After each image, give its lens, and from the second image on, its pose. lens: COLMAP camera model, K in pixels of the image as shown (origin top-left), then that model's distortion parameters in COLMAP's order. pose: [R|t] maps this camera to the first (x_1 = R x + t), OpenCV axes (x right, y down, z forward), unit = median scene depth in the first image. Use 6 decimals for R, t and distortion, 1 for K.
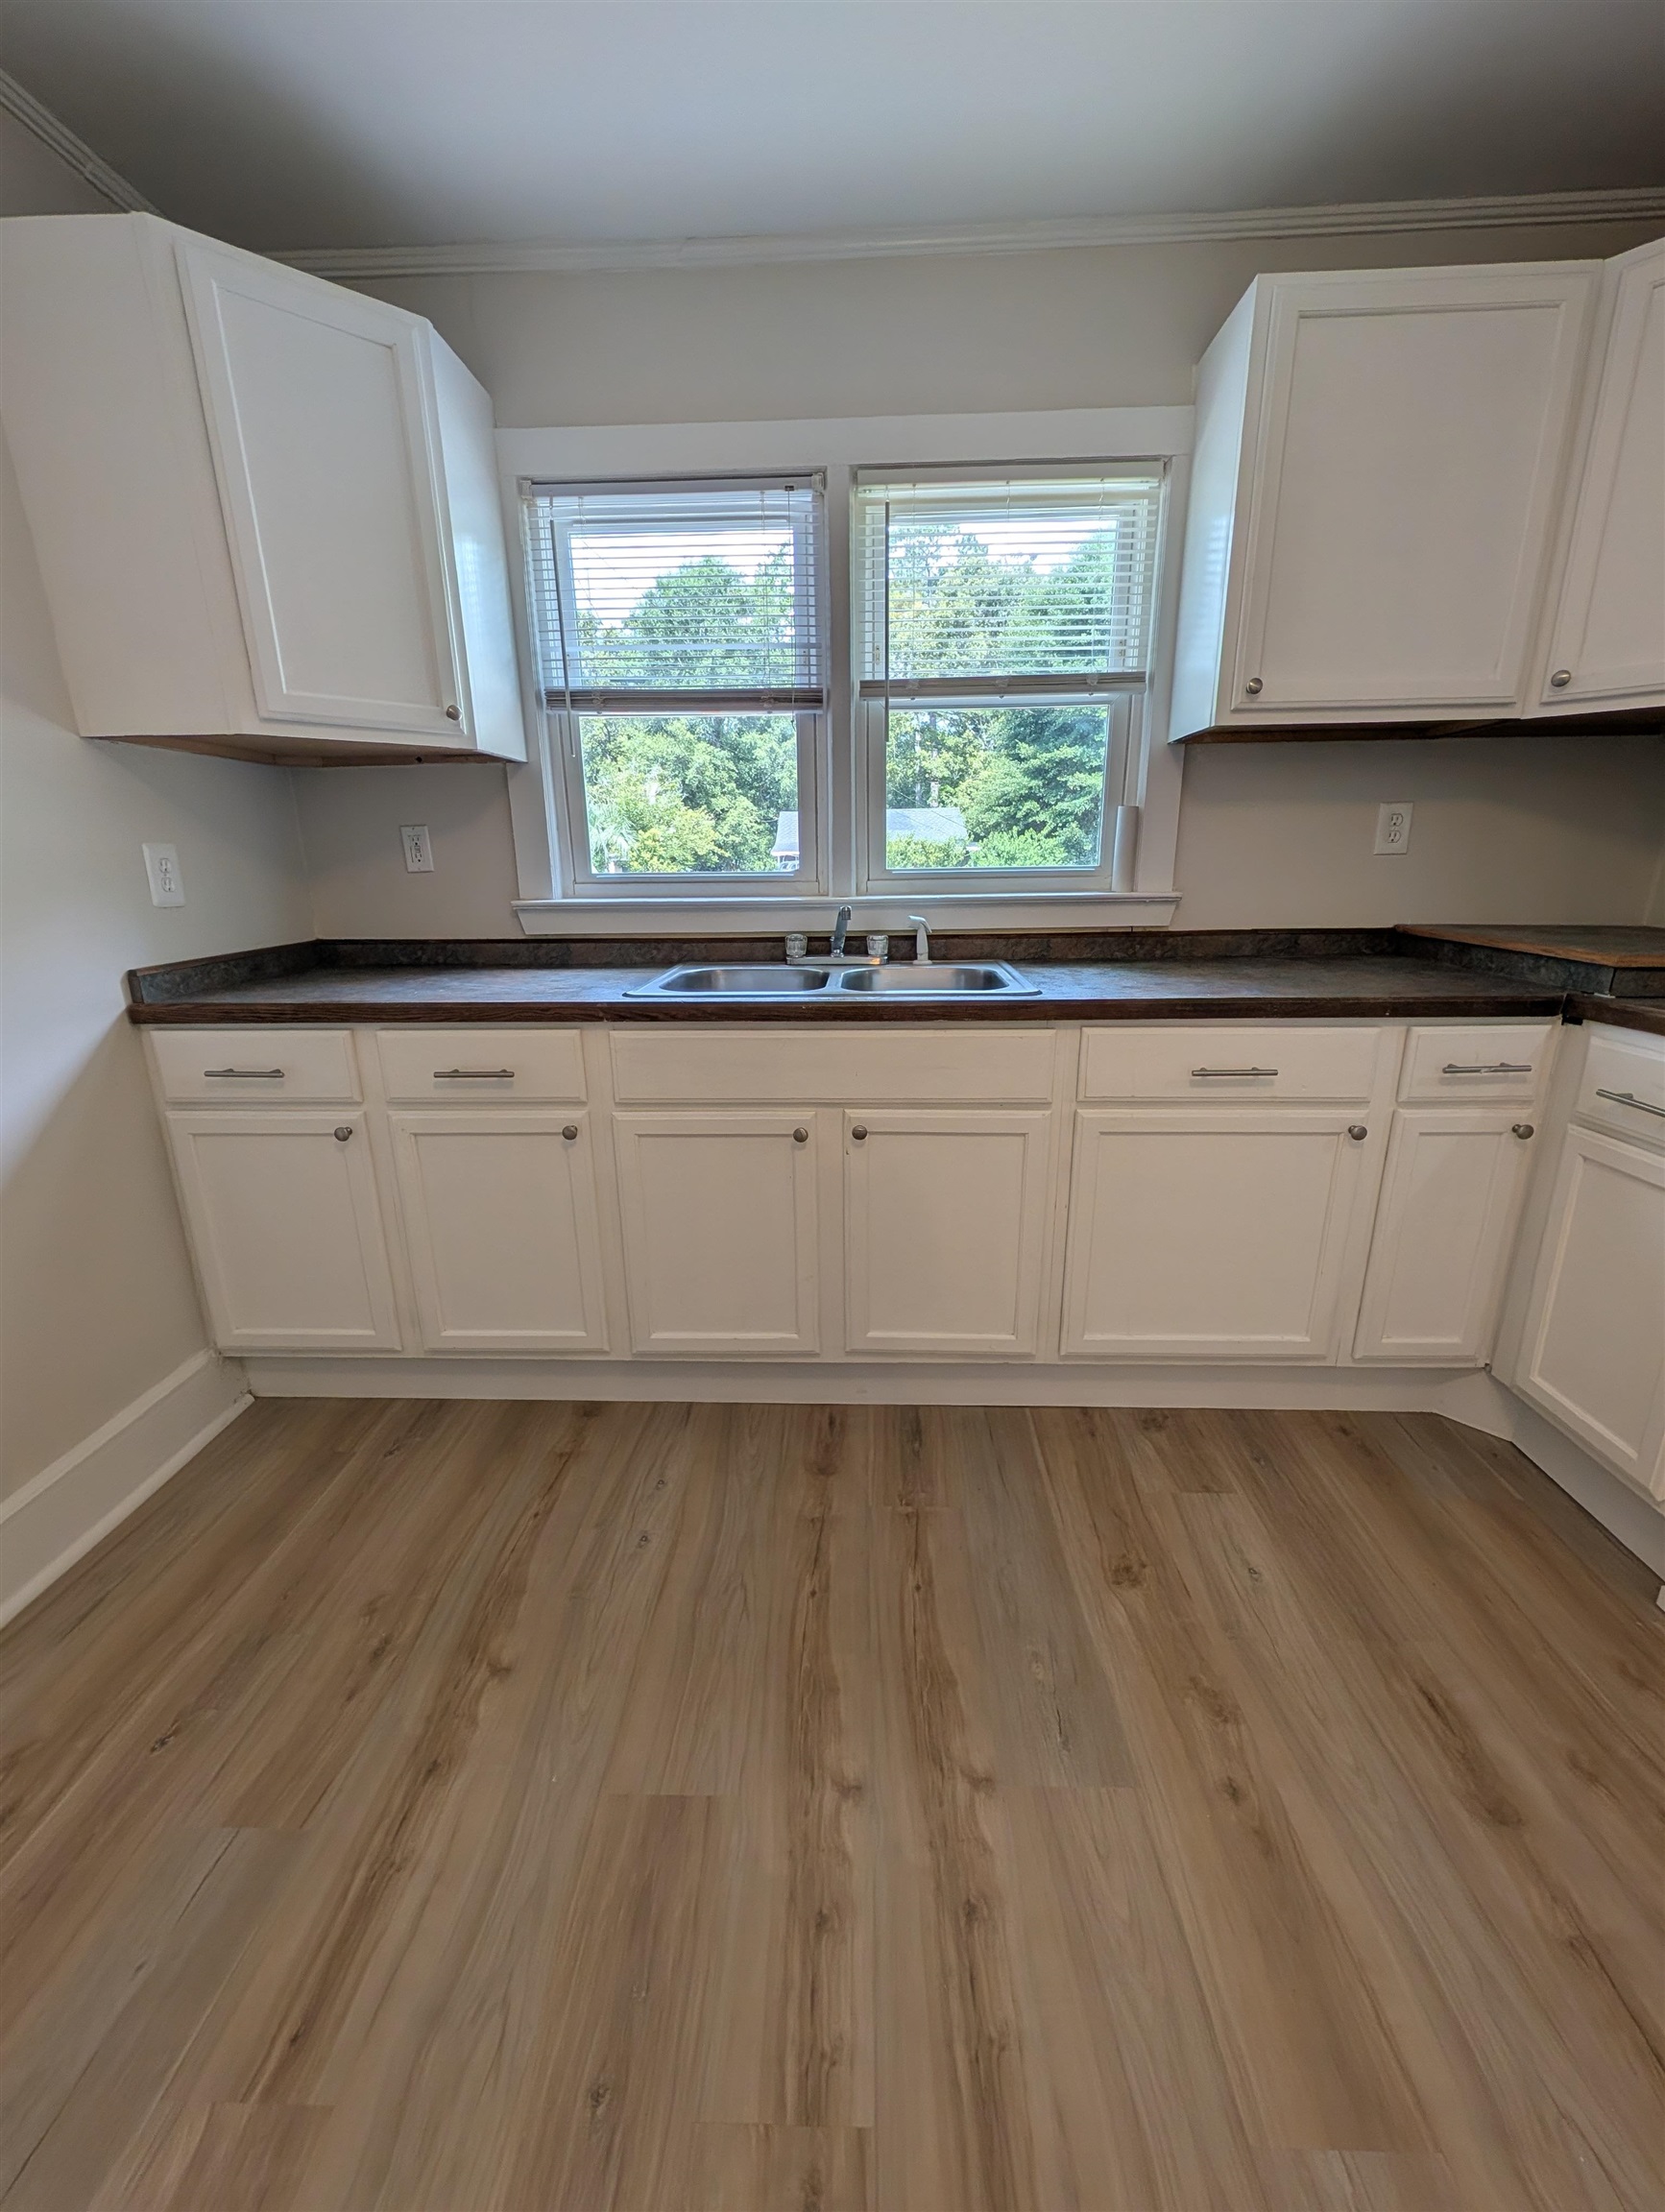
lens RADIAL K [[863.3, 0, 839.4], [0, 863.3, 1109.1], [0, 0, 1]] dist [0.002872, 0.000255]
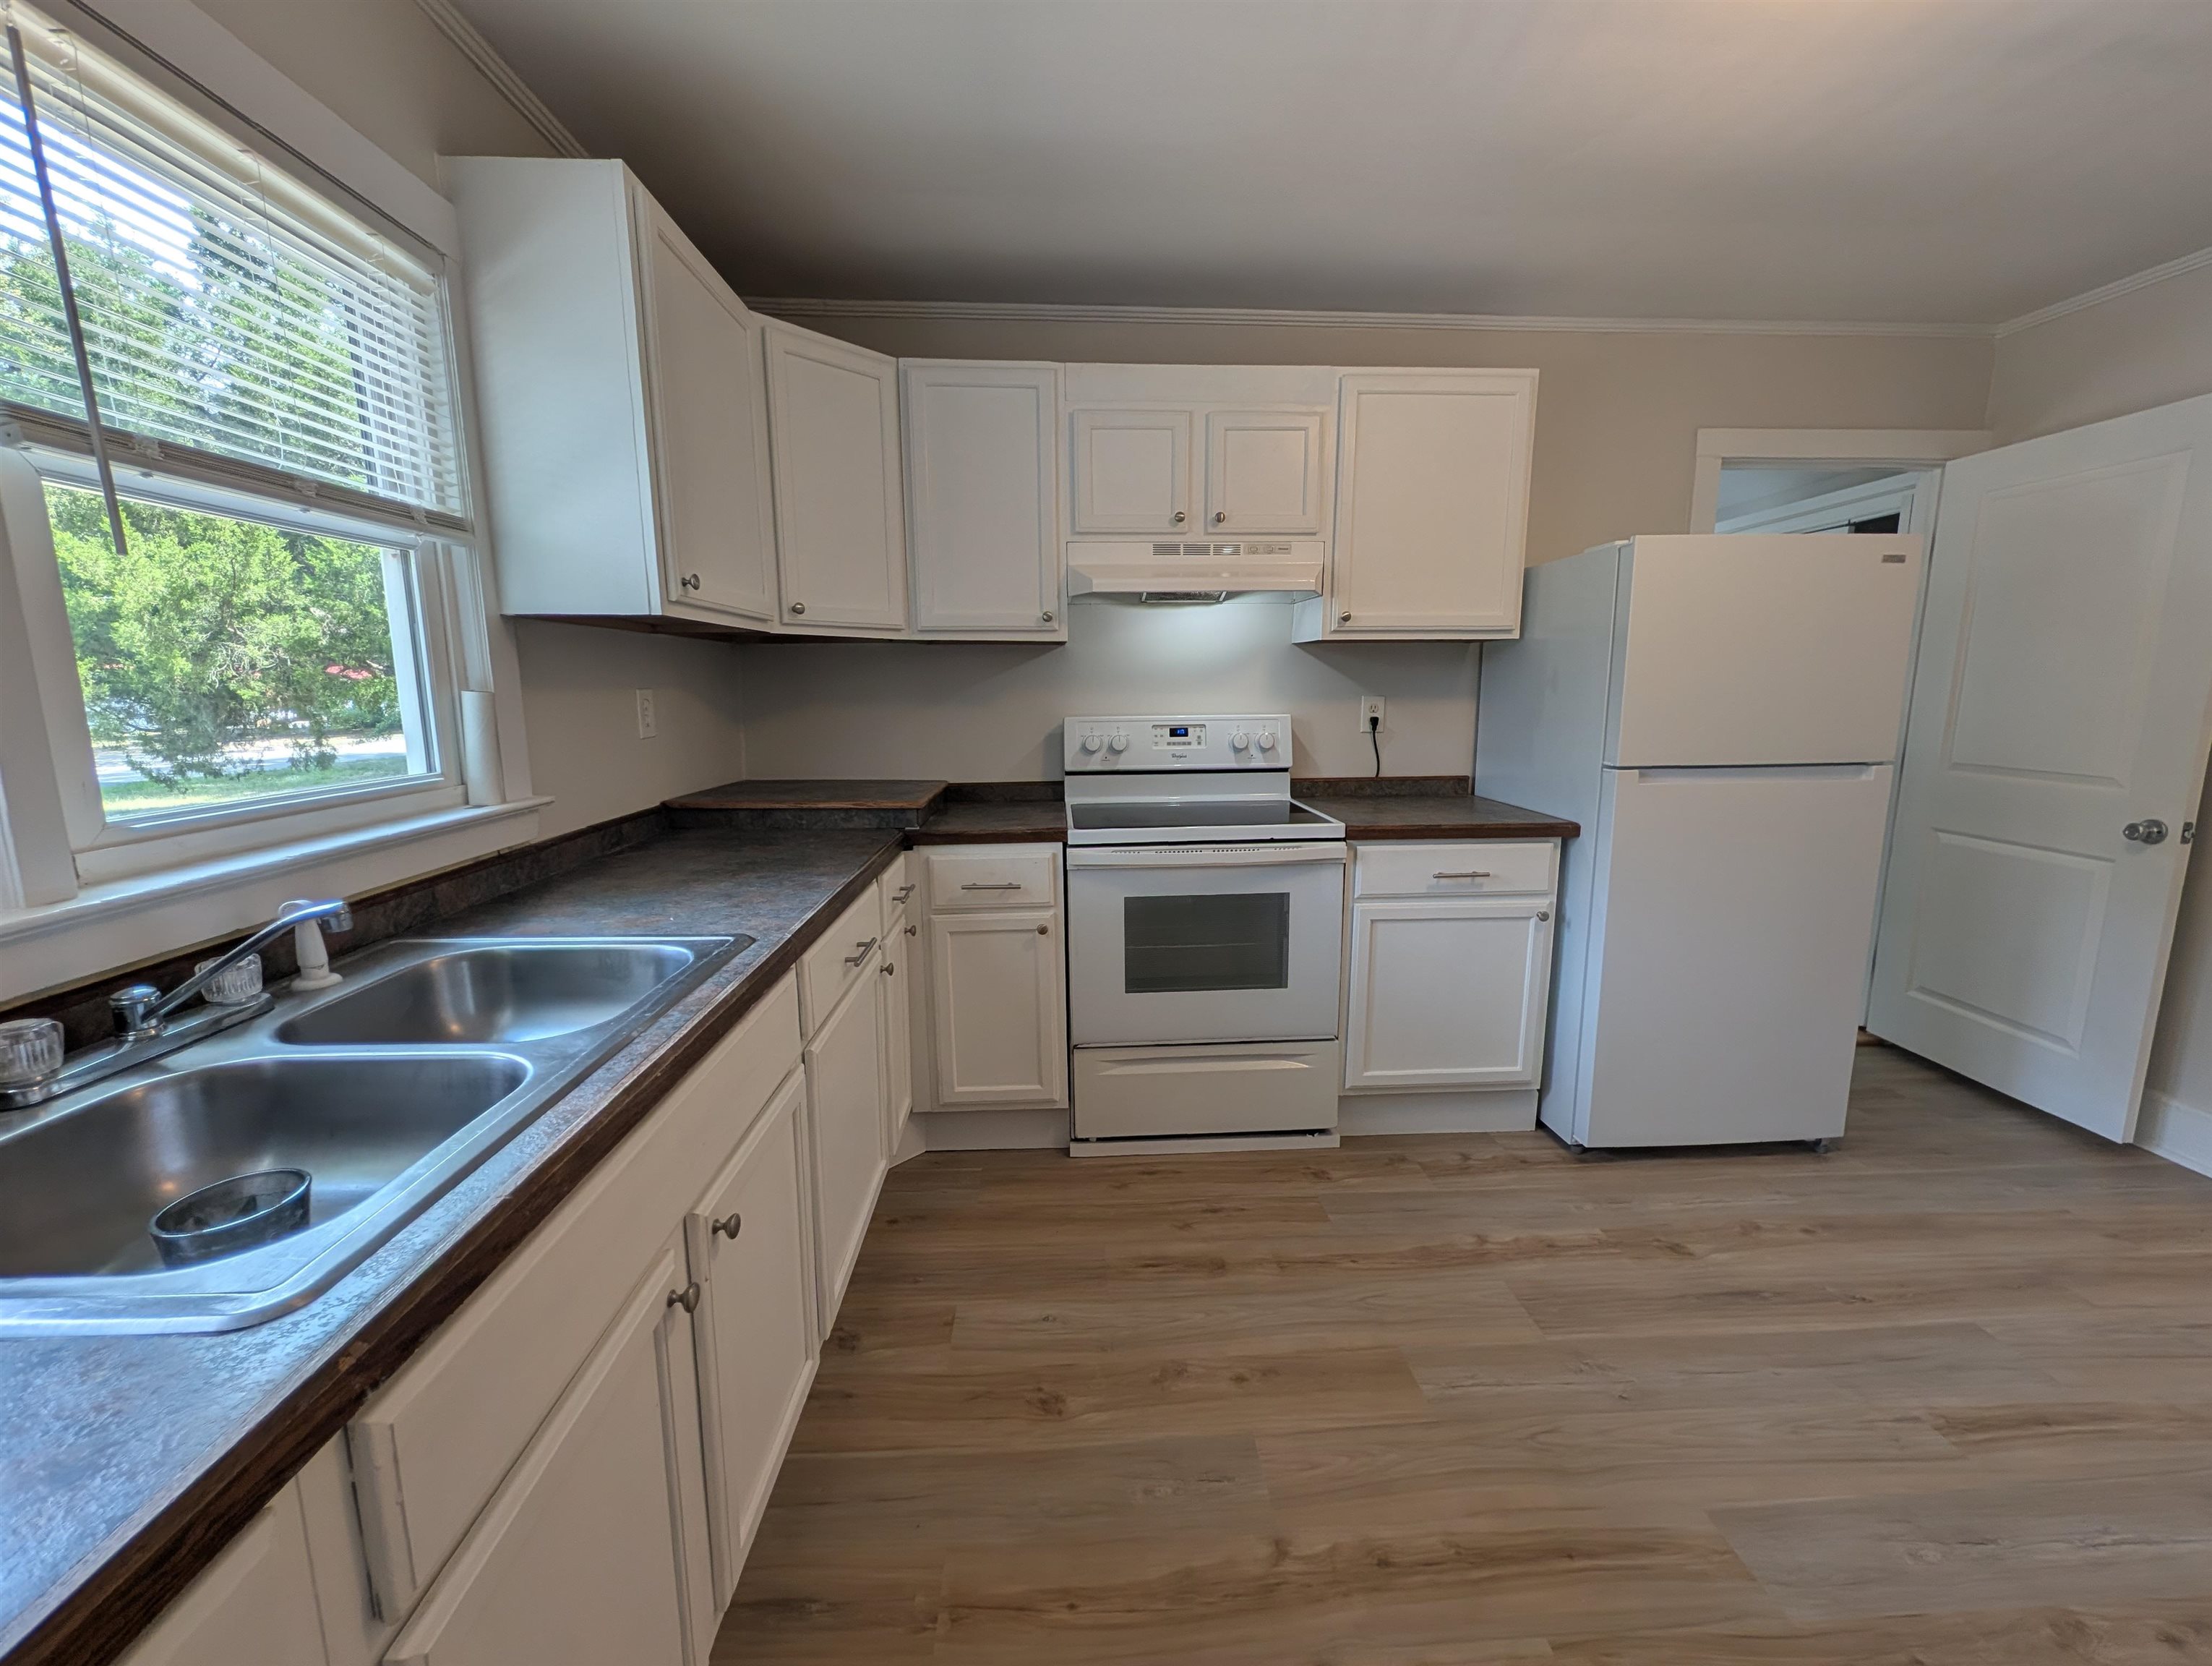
lens RADIAL K [[863.4, 0, 1108.5], [0, 863.4, 837.1], [0, 0, 1]] dist [0.002872, 0.000255]
pose [[-0.076356, -0.163364, 0.983607, -0.592149], [0.282517, 0.942514, 0.178471, -0.285594], [-0.956218, 0.291513, -0.025814, 0.724070]]
